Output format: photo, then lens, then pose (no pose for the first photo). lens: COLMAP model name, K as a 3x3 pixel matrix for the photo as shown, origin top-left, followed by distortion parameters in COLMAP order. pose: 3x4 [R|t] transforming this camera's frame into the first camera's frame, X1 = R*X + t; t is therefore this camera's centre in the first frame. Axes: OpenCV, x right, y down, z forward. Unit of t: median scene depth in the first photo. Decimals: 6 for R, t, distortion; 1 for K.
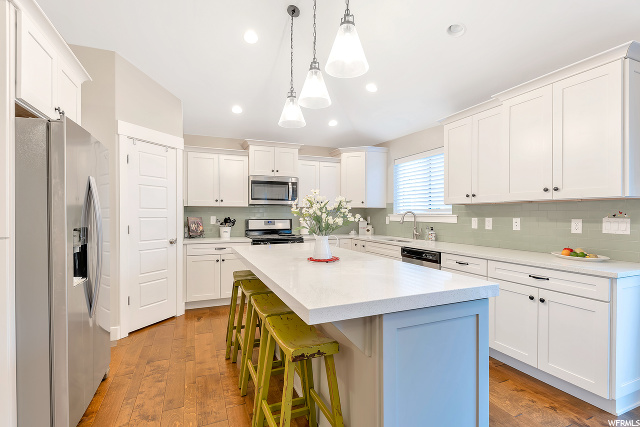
lens RADIAL K [[303.9, 0, 320.0], [0, 303.9, 213.5], [0, 0, 1]] dist [0.001162, 0.000178]
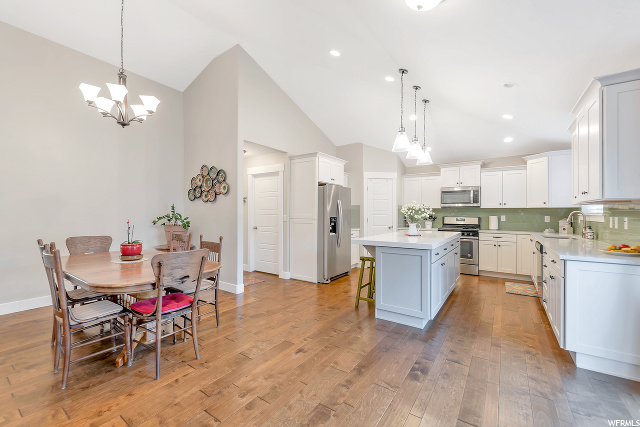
lens RADIAL K [[264.6, 0, 320.0], [0, 264.6, 213.5], [0, 0, 1]] dist [0.000809, 0.000053]
pose [[0.538995, 0.003829, -0.842301, 0.560537], [-0.001378, 0.999992, 0.003664, -0.000684], [0.842308, -0.000815, 0.538996, -0.234500]]
